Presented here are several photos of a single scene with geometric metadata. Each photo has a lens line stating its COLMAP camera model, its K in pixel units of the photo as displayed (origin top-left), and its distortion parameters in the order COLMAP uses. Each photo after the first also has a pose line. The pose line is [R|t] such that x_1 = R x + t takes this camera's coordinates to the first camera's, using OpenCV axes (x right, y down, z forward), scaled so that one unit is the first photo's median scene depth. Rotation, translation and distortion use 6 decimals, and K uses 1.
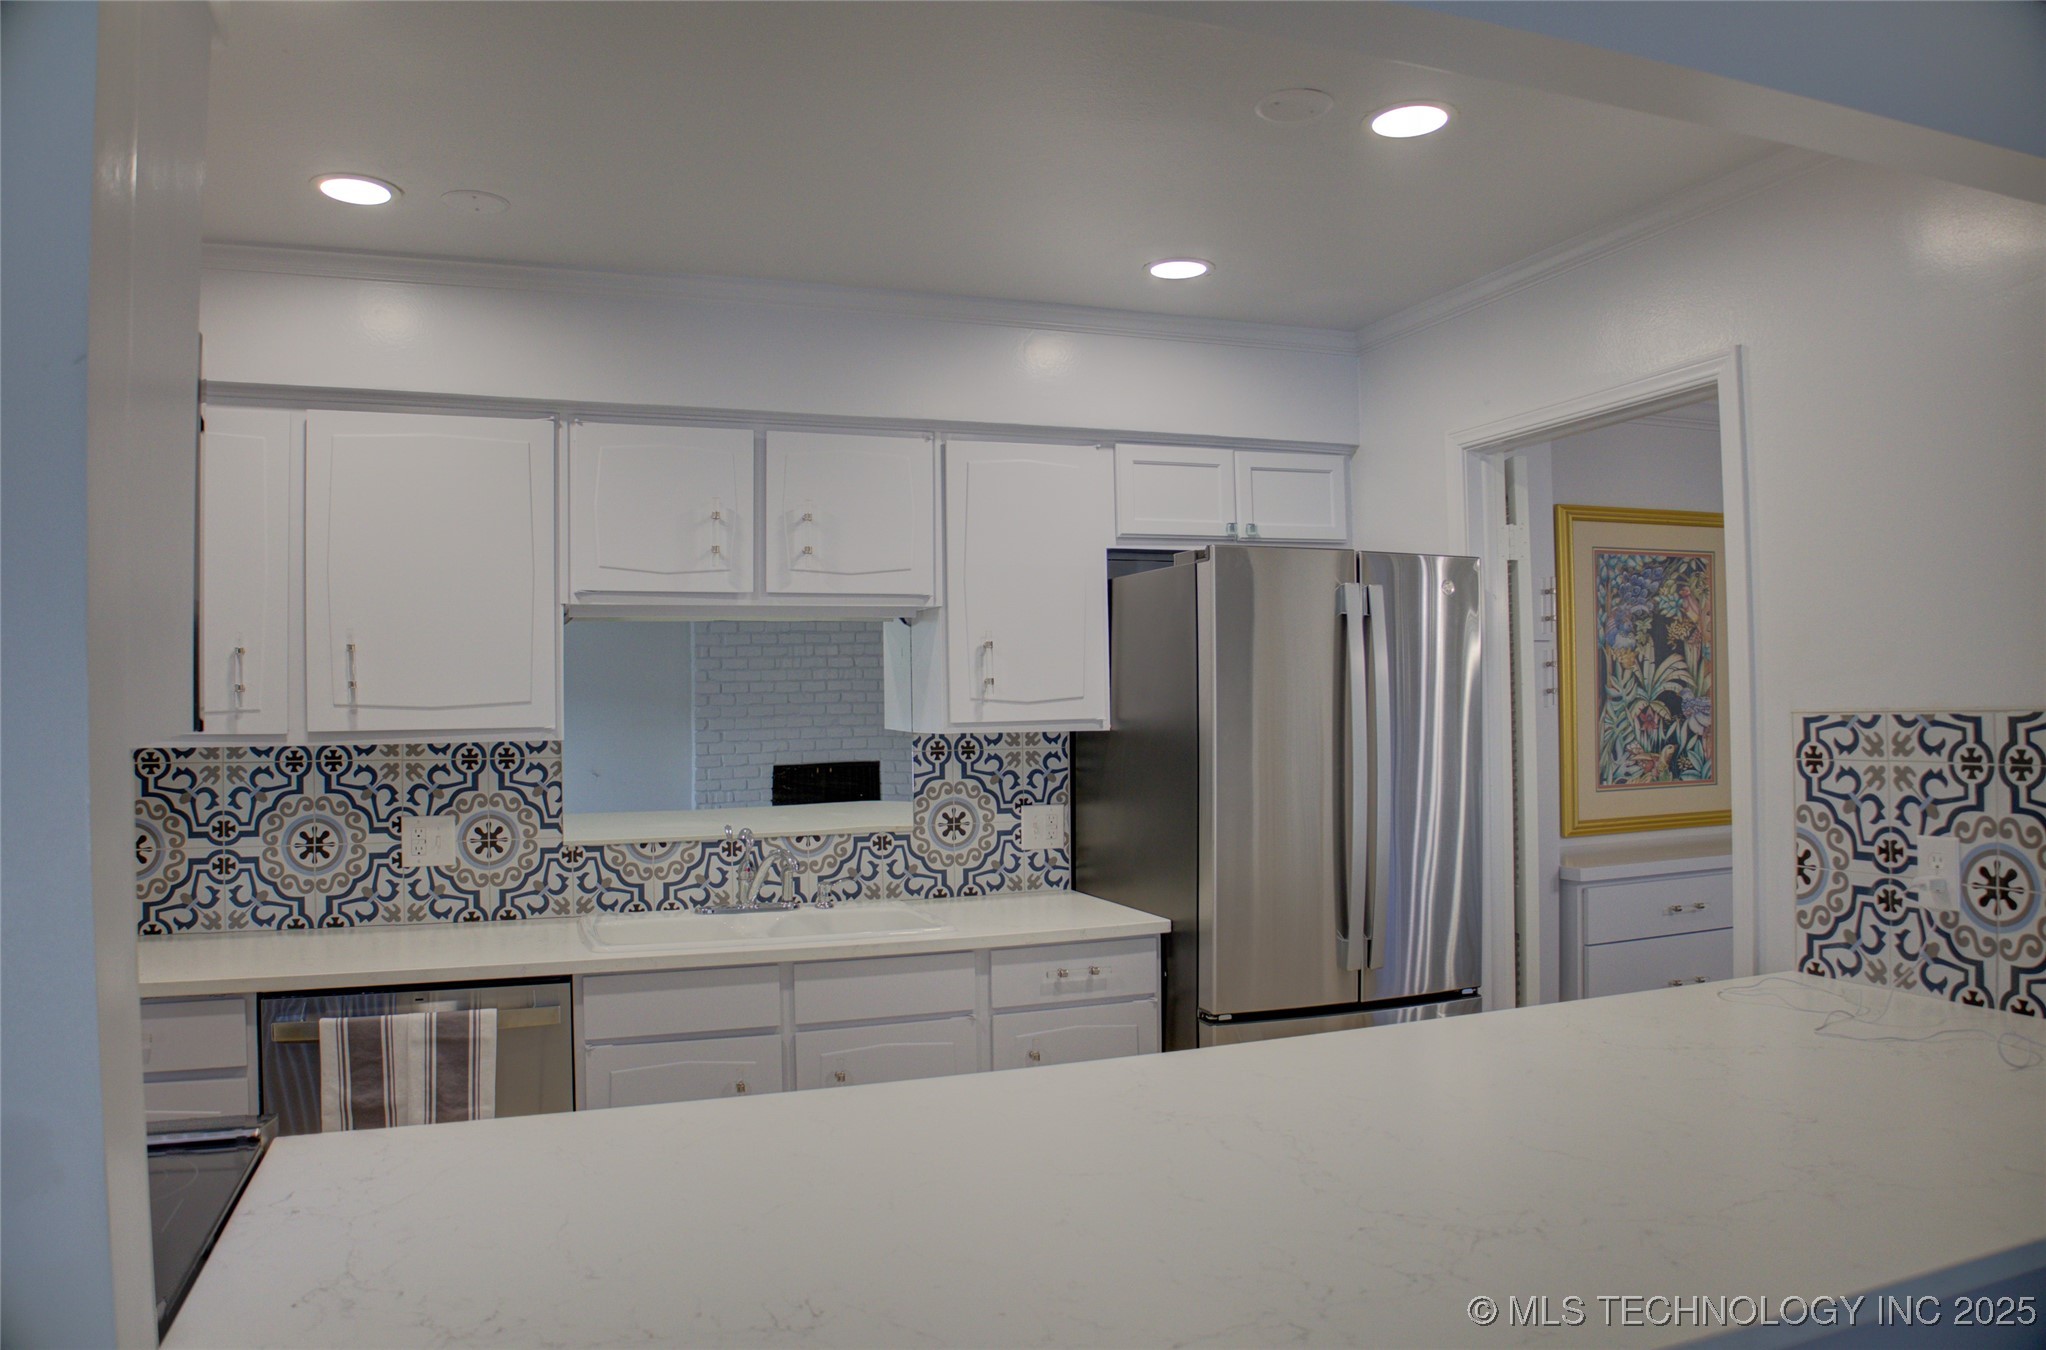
lens RADIAL K [[1398.3, 0, 1023.0], [0, 1398.3, 675.0], [0, 0, 1]] dist [-0.150610, 0.064851]
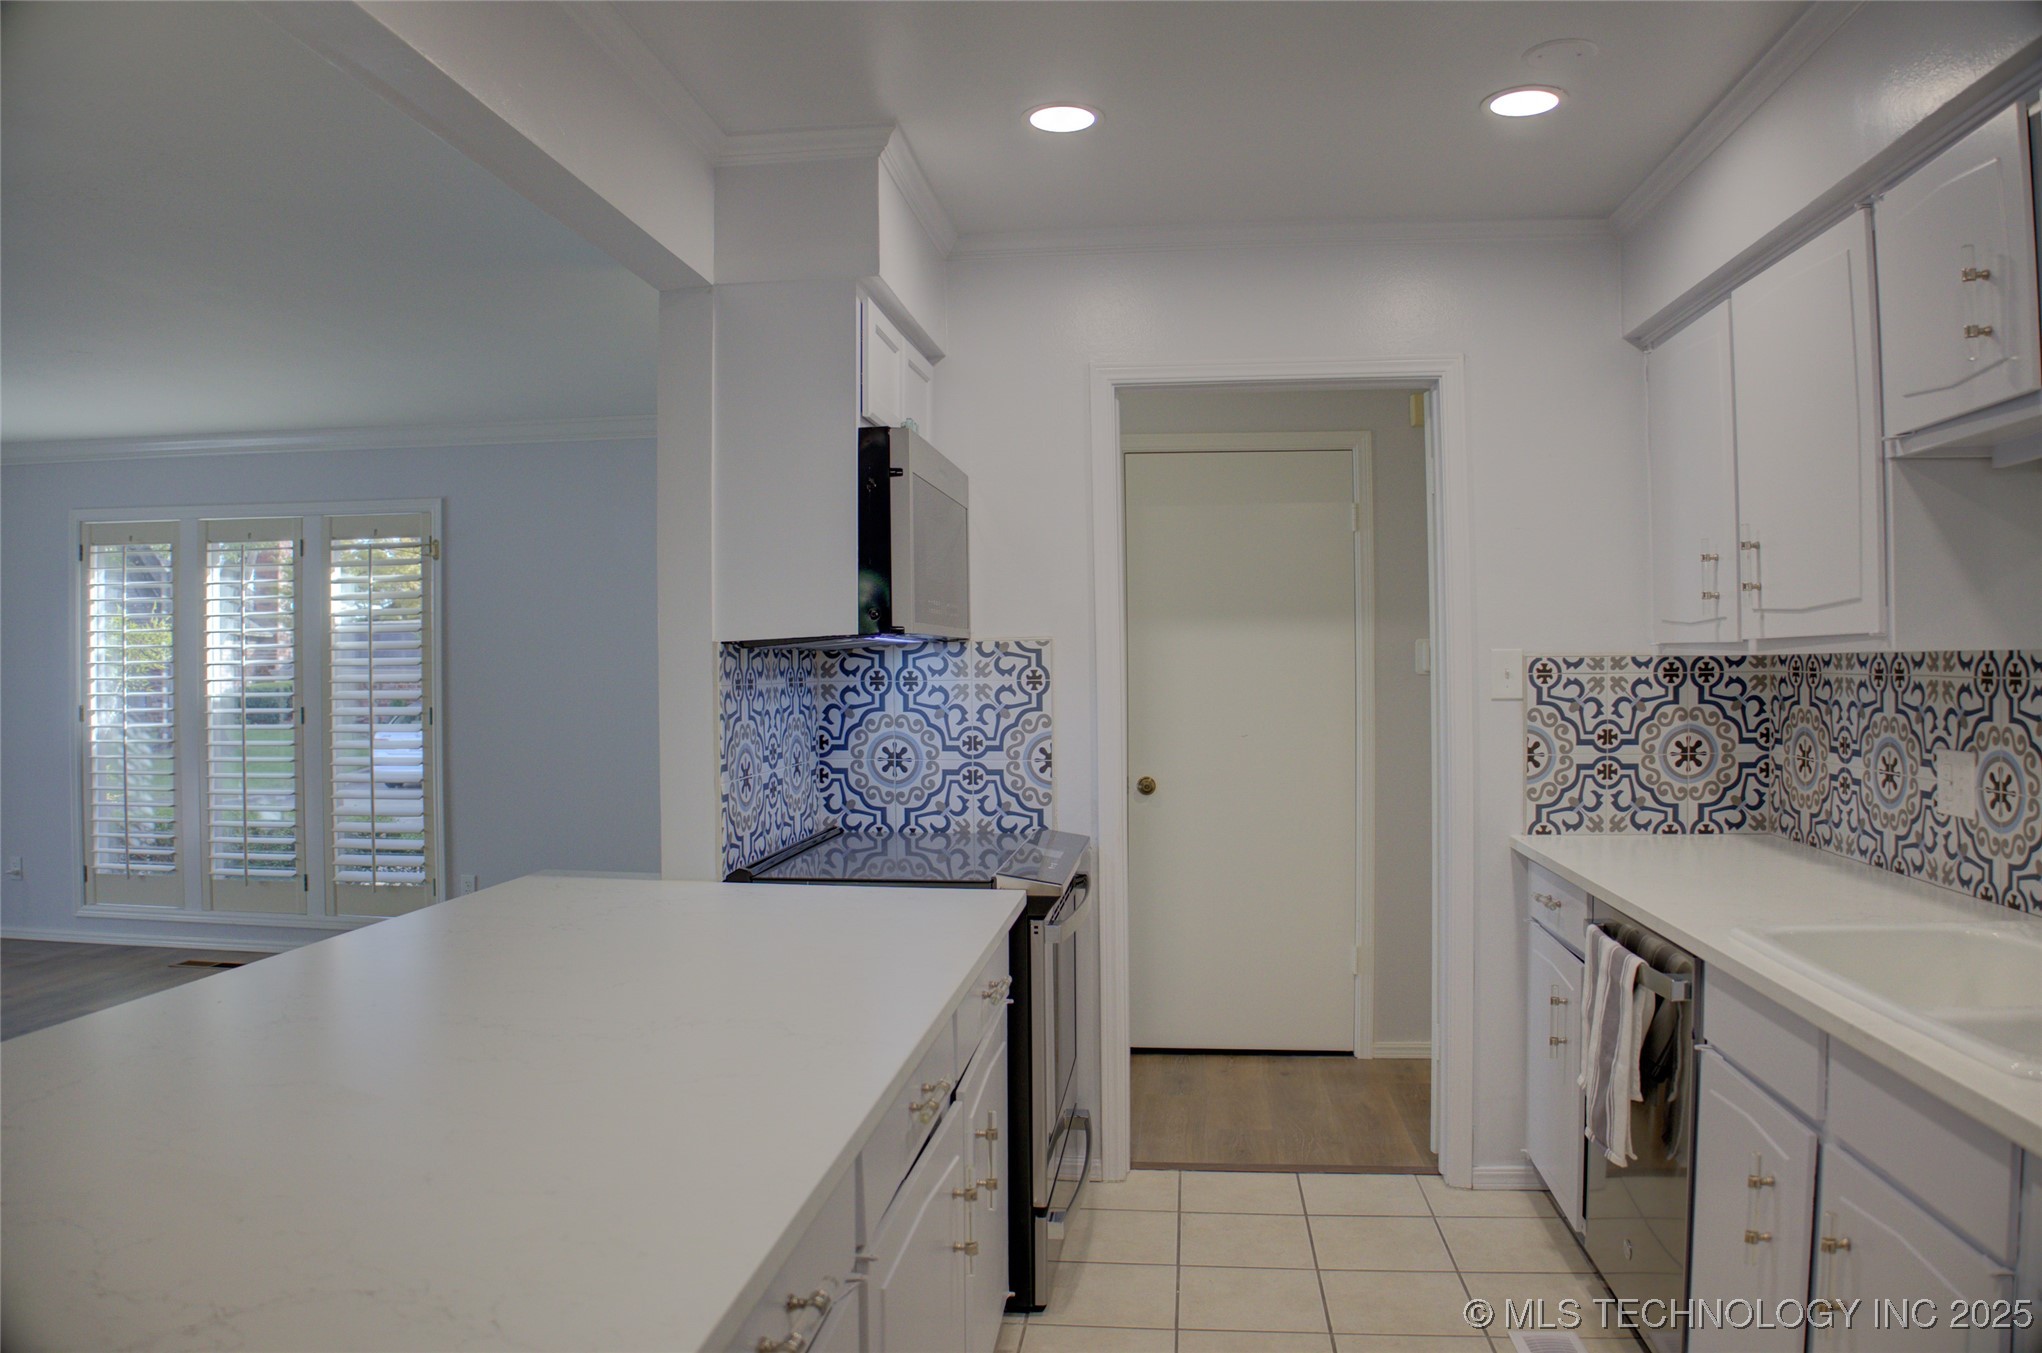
lens RADIAL K [[1363.0, 0, 1020.2], [0, 1363.0, 664.0], [0, 0, 1]] dist [-0.121974, 0.032567]
pose [[-0.453587, 0.018841, -0.891013, 0.434263], [0.037894, 0.999280, 0.001840, 0.033455], [0.890406, -0.032930, -0.453974, 0.846978]]
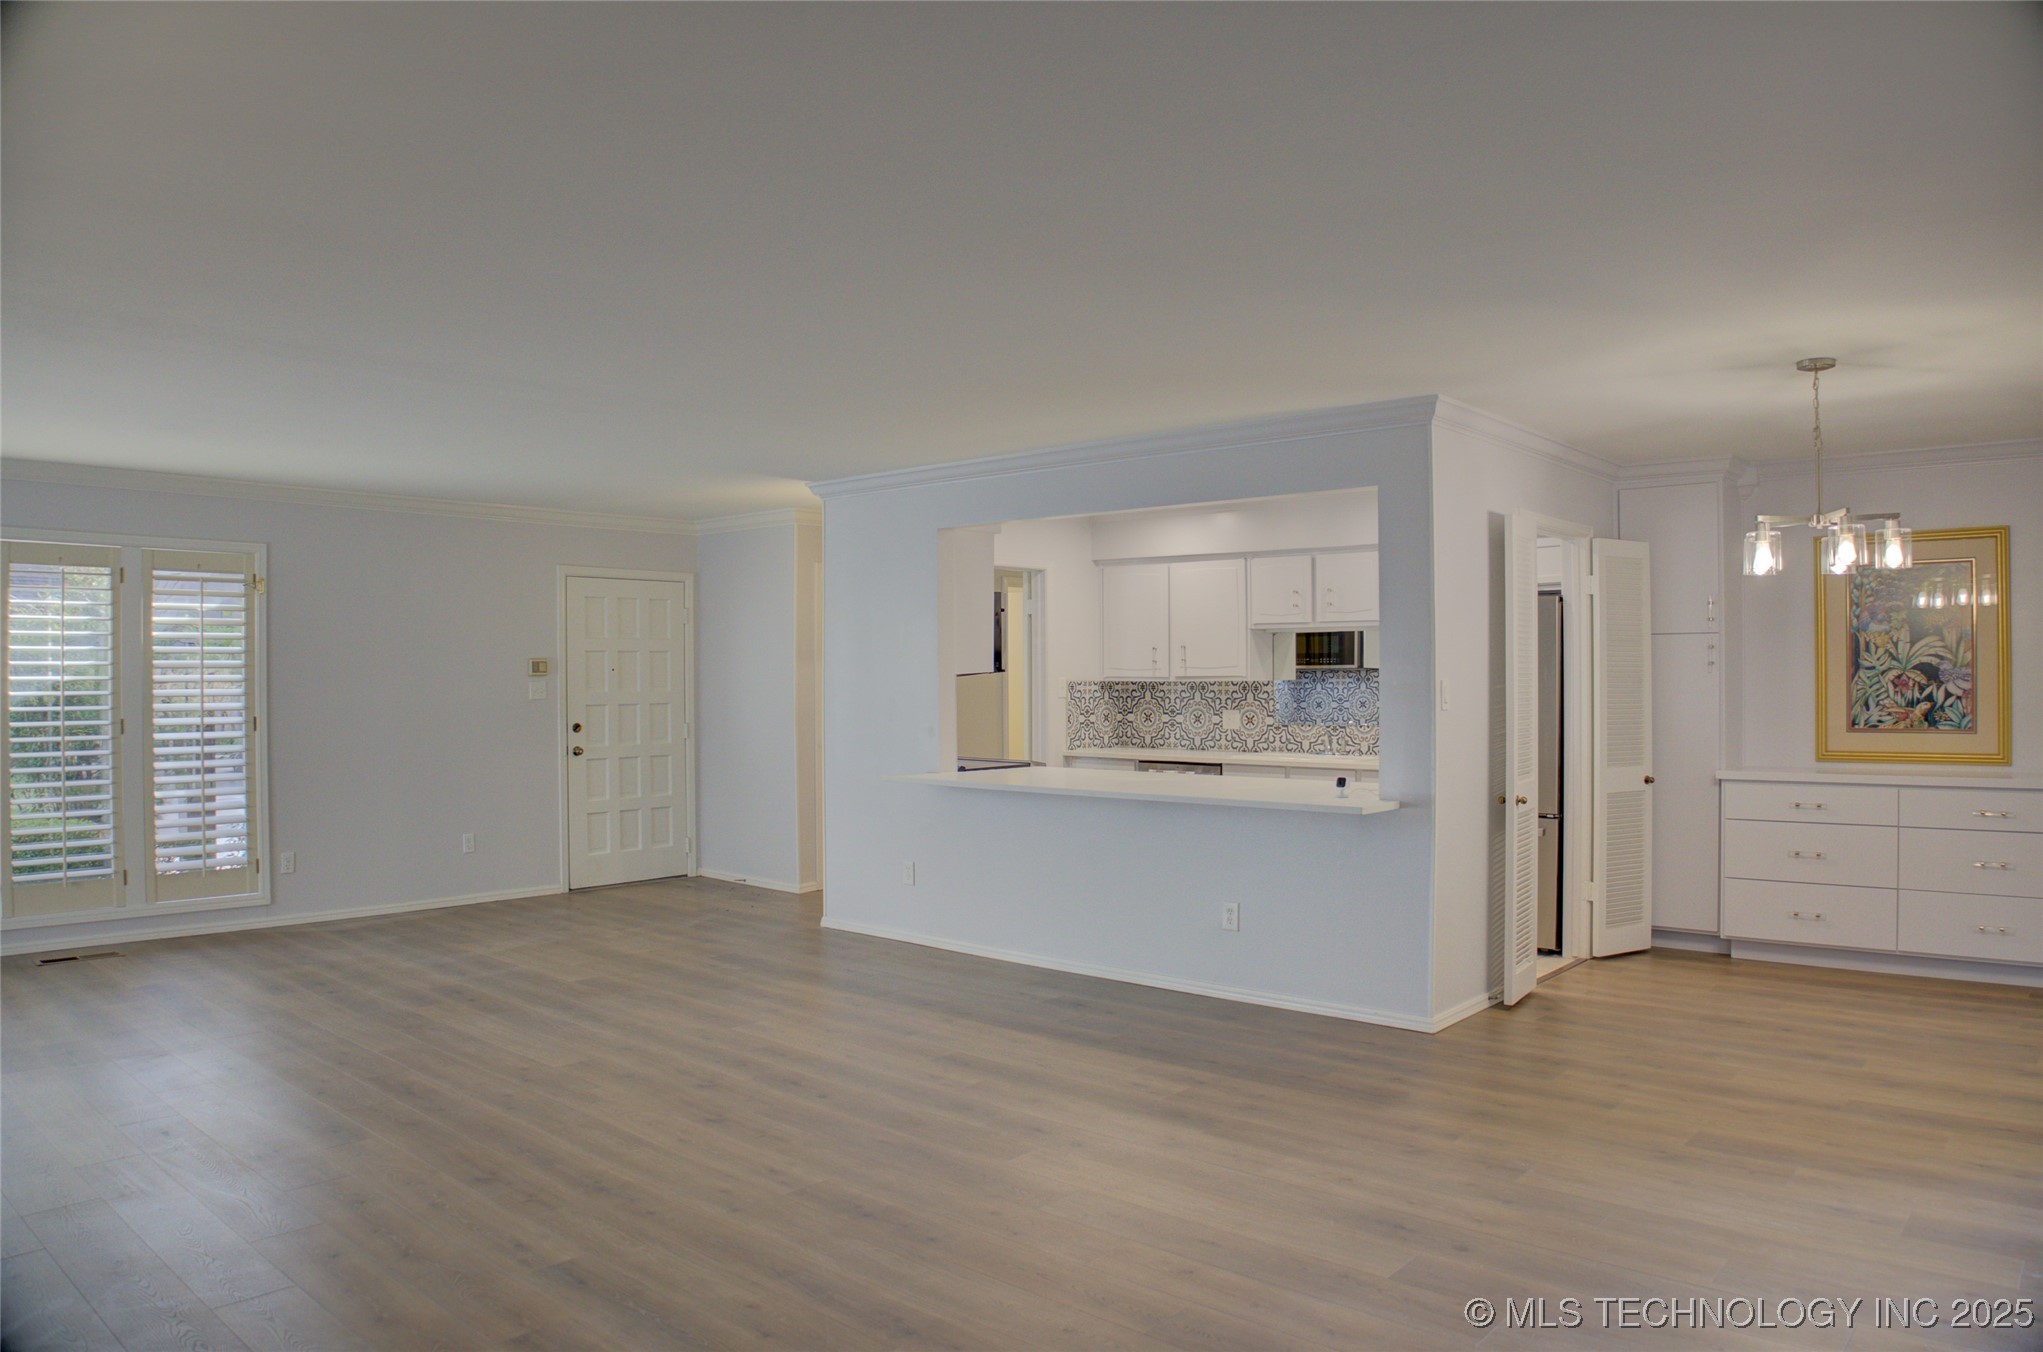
lens RADIAL K [[1379.3, 0, 1030.6], [0, 1379.3, 678.3], [0, 0, 1]] dist [-0.156841, 0.076877]
pose [[0.474676, 0.014453, -0.880042, 1.666575], [0.017432, 0.999515, 0.025818, -0.030598], [0.879988, -0.027596, 0.474194, -0.574202]]
